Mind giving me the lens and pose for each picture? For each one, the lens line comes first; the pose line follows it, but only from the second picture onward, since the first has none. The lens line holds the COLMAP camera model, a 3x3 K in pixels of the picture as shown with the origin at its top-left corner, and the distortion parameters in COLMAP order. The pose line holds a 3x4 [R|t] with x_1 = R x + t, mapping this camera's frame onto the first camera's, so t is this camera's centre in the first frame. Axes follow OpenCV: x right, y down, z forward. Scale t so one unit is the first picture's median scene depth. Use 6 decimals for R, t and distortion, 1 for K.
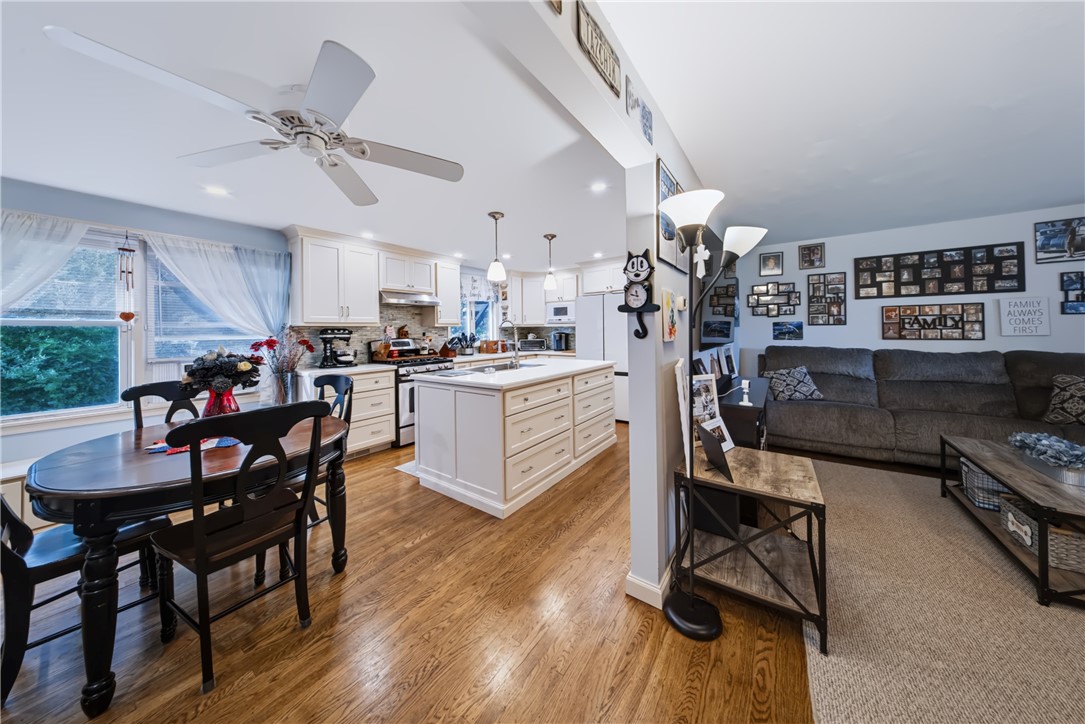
lens RADIAL K [[336.5, 0, 542.4], [0, 336.5, 327.3], [0, 0, 1]] dist [-0.001421, -0.000303]
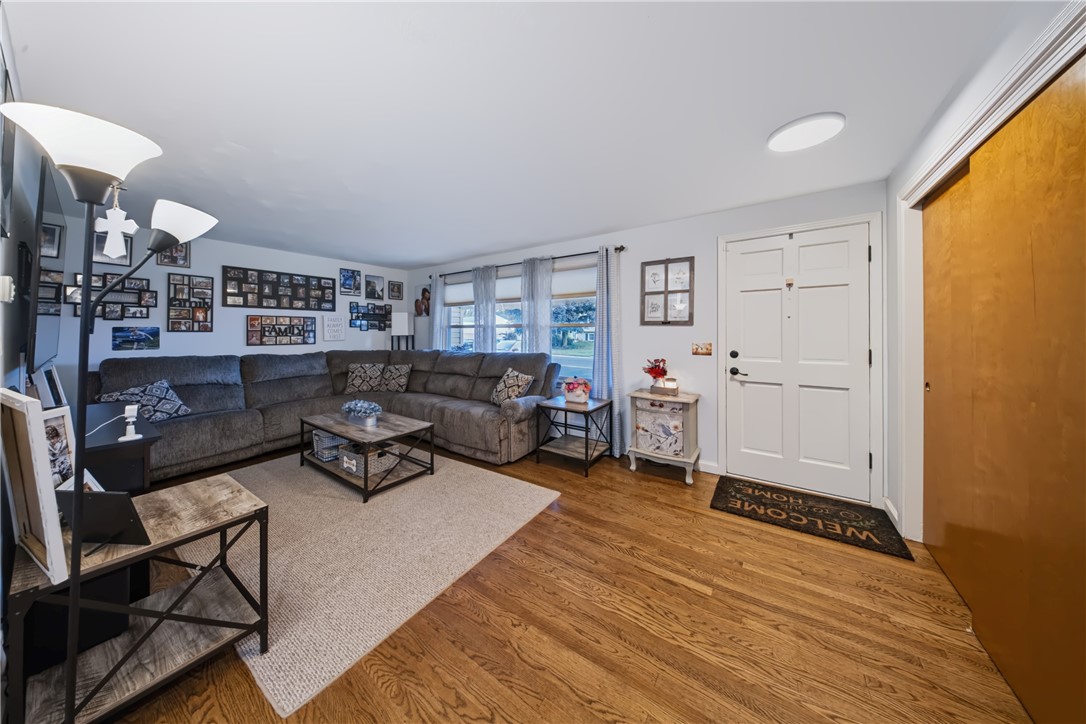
lens RADIAL K [[328.2, 0, 549.1], [0, 328.2, 330.1], [0, 0, 1]] dist [-0.012288, -0.000120]
pose [[-0.025565, 0.018861, 0.999495, -0.065163], [-0.004429, 0.999810, -0.018981, 0.001636], [-0.999663, -0.004912, -0.025477, 0.058271]]
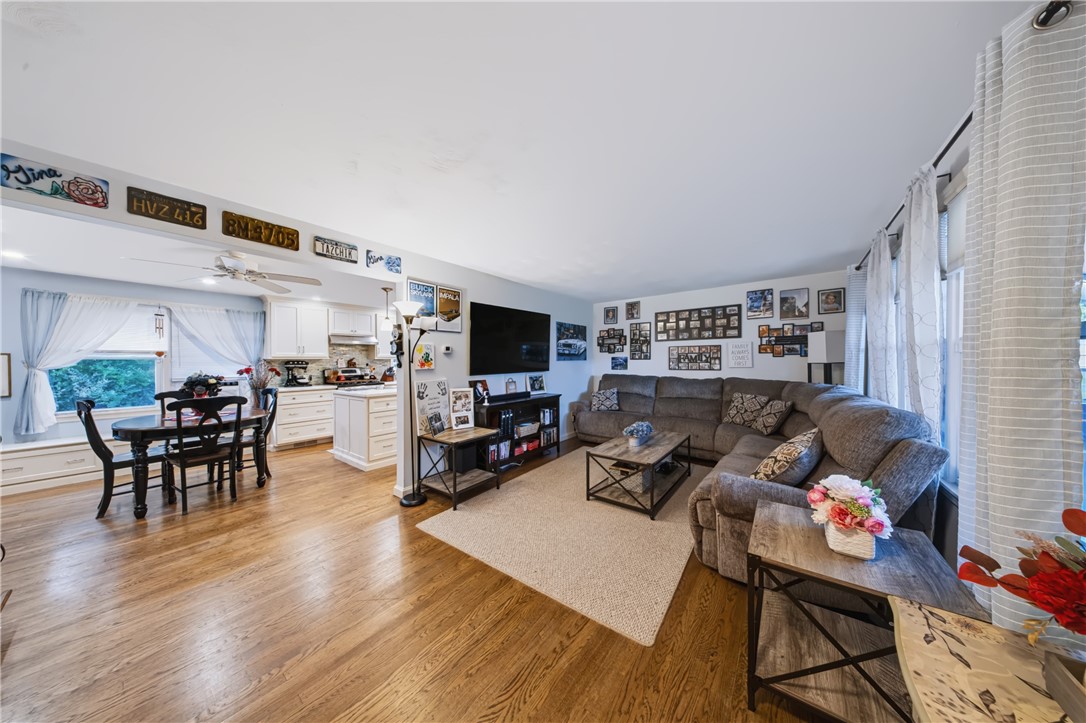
lens RADIAL K [[320.7, 0, 545.2], [0, 320.7, 359.5], [0, 0, 1]] dist [-0.001422, -0.000106]
pose [[0.999425, 0.003398, -0.033731, 0.577973], [-0.003212, 0.999979, 0.005565, -0.014598], [0.033749, -0.005454, 0.999415, -0.417018]]
